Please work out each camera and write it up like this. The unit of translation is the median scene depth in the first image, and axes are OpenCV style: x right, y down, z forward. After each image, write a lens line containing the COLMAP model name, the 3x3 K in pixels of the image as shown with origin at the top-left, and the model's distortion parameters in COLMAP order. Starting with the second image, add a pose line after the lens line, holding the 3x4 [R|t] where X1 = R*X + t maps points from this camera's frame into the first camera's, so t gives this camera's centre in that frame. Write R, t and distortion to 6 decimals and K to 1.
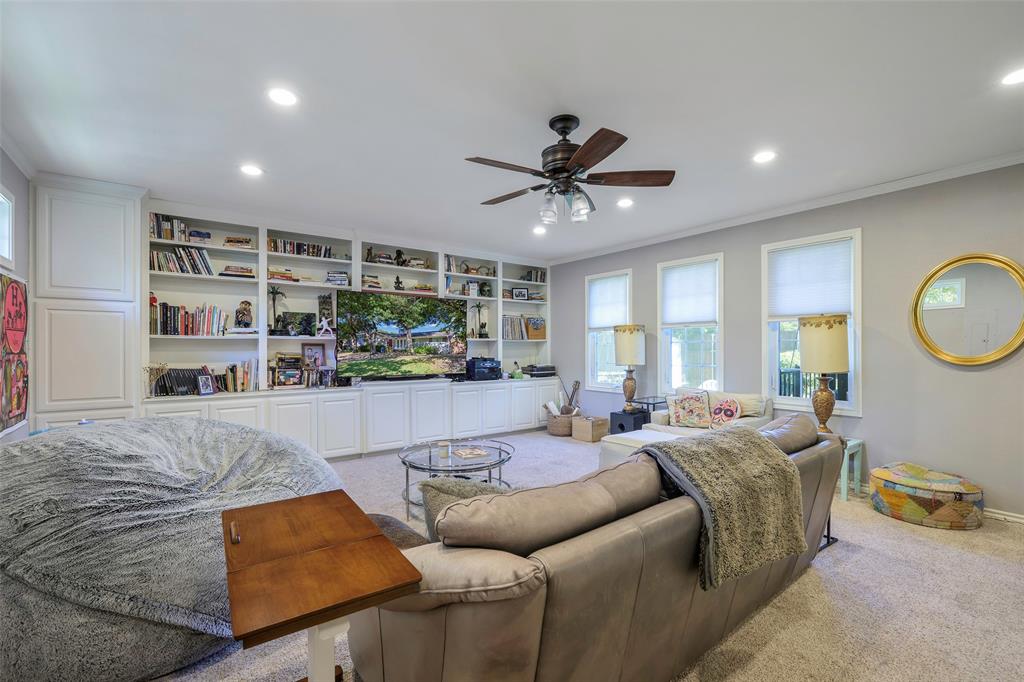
lens RADIAL K [[432.0, 0, 505.3], [0, 432.0, 339.8], [0, 0, 1]] dist [0.002914, 0.000037]
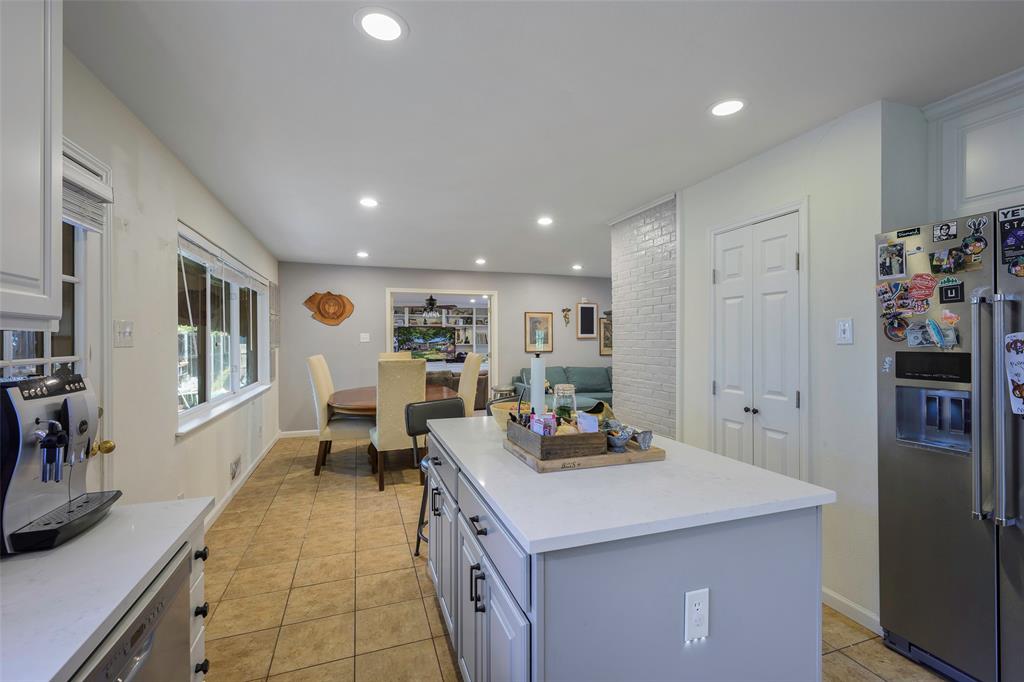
lens RADIAL K [[432.0, 0, 512.5], [0, 432.0, 339.5], [0, 0, 1]] dist [0.002914, 0.000037]
pose [[0.960154, -0.006815, -0.279389, 0.862557], [0.008833, 0.999943, 0.005962, -0.039421], [0.279333, -0.008192, 0.960159, -1.138486]]
